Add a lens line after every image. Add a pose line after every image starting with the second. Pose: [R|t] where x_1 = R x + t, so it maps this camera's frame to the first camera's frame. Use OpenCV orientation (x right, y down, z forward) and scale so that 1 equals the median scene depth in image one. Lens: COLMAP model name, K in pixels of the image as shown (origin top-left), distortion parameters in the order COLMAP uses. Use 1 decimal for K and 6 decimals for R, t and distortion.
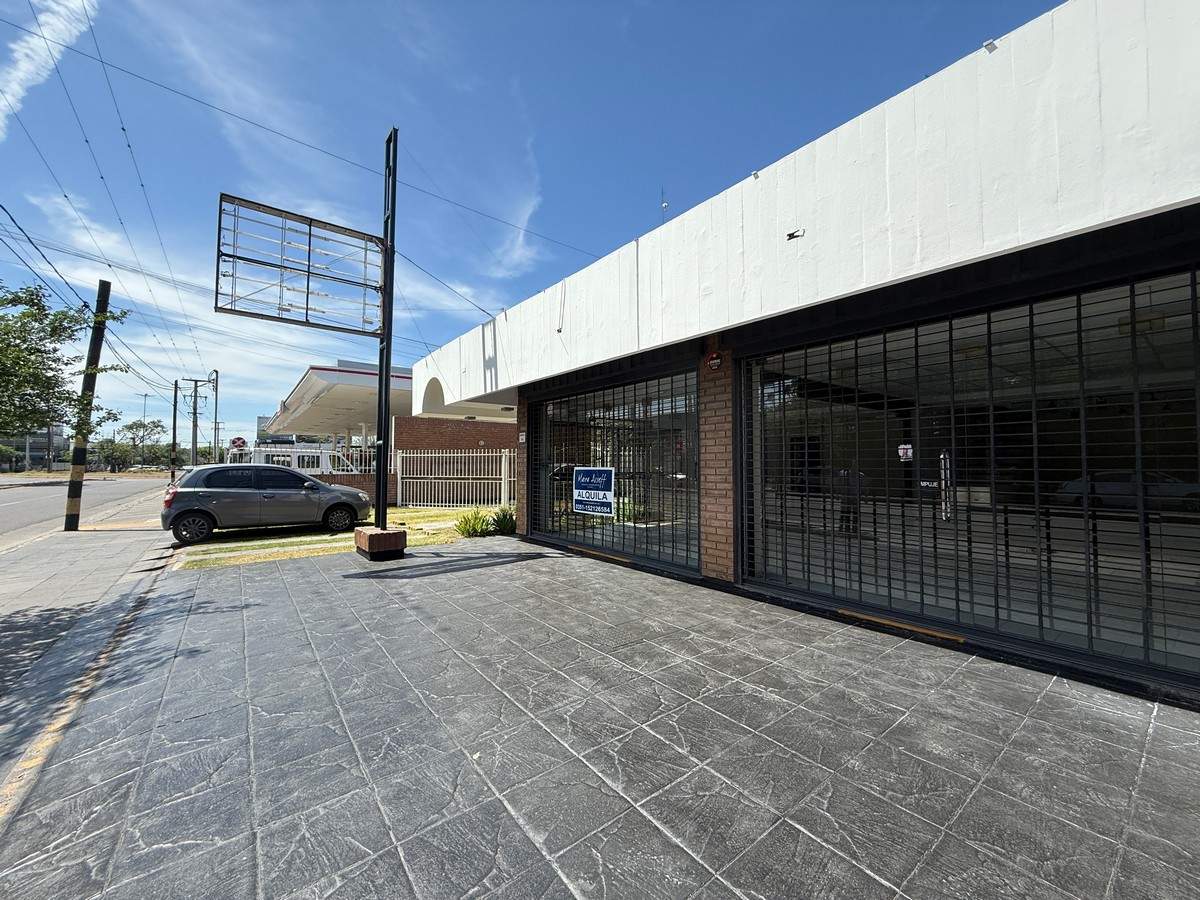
lens RADIAL K [[478.1, 0, 598.3], [0, 478.1, 447.3], [0, 0, 1]] dist [-0.000038, 0.000108]
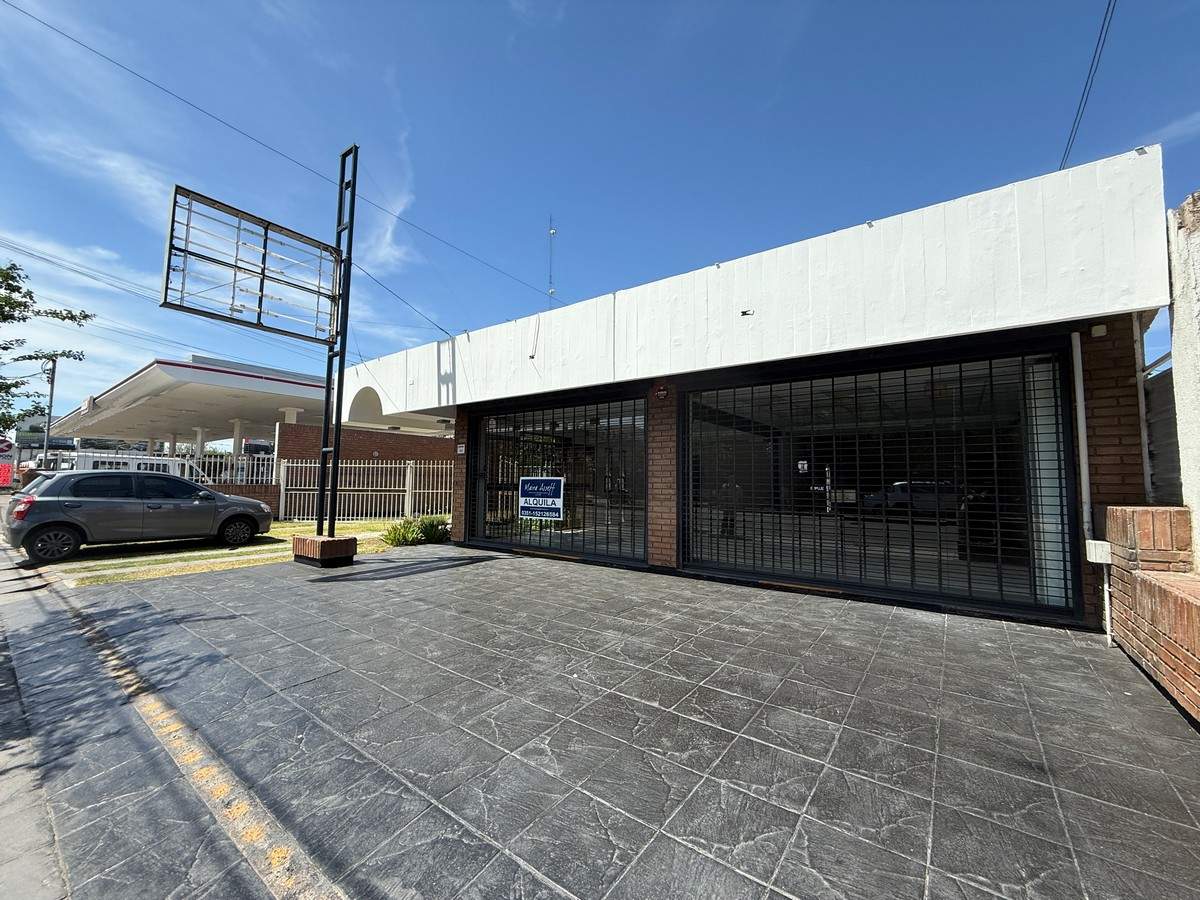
lens RADIAL K [[478.1, 0, 598.3], [0, 478.1, 447.3], [0, 0, 1]] dist [-0.000038, 0.000108]
pose [[0.962264, 0.029558, 0.270508, -0.196281], [-0.020289, 0.999109, -0.036998, 0.011095], [-0.271360, 0.030113, 0.962007, -0.124915]]
